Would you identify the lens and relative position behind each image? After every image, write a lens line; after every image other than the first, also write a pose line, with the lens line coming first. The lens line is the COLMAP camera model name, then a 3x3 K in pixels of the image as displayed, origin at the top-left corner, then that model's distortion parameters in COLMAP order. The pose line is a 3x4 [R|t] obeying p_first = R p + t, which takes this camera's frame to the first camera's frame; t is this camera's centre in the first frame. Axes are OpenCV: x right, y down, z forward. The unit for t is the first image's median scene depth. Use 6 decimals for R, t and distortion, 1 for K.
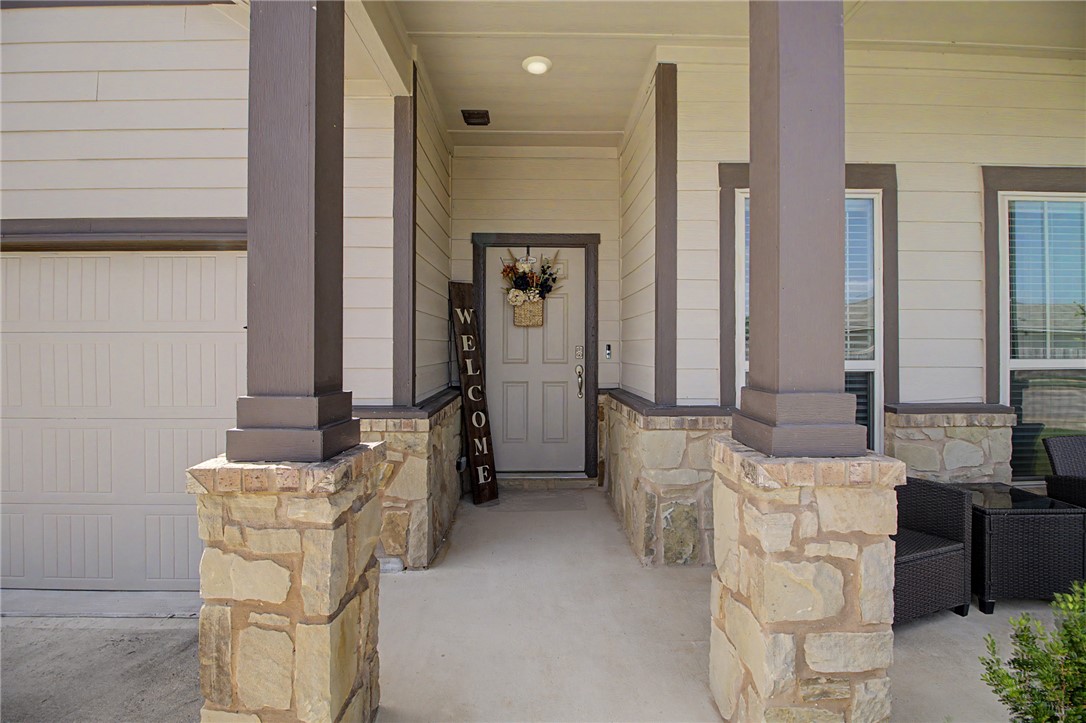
lens RADIAL K [[499.1, 0, 544.8], [0, 499.1, 342.1], [0, 0, 1]] dist [0.001200, -0.013458]
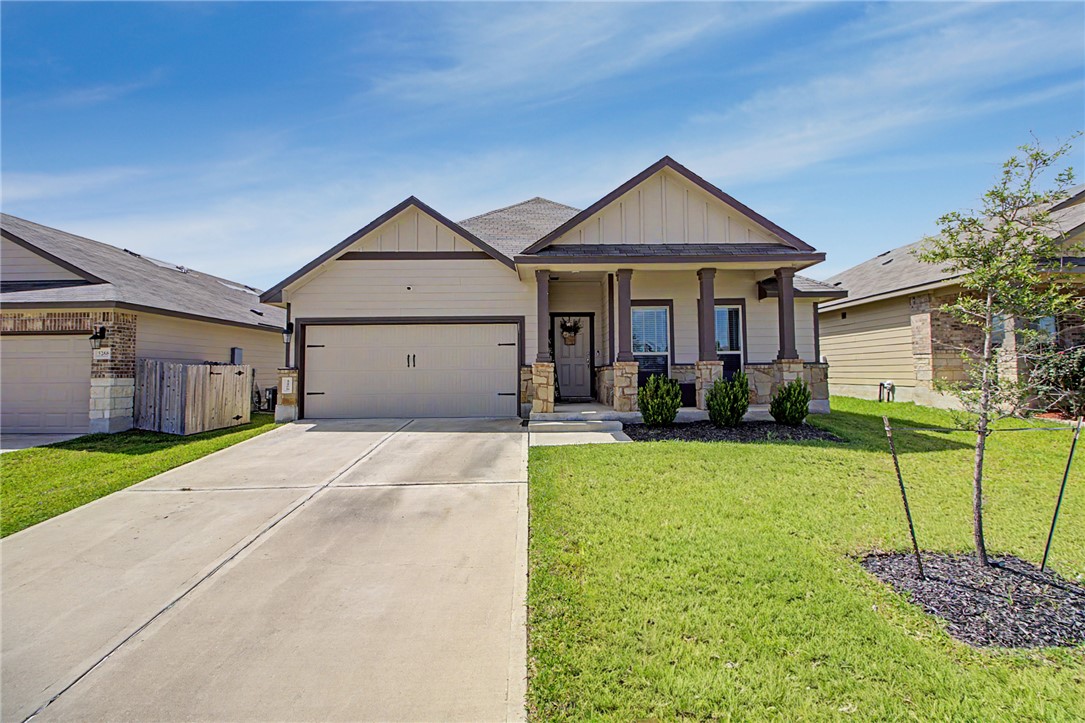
lens RADIAL K [[498.6, 0, 544.3], [0, 498.6, 342.1], [0, 0, 1]] dist [0.001200, -0.013458]
pose [[0.999917, -0.008113, -0.009975, -0.154374], [0.007573, 0.998563, -0.053043, 0.105178], [0.010391, 0.052964, 0.998542, -1.875310]]
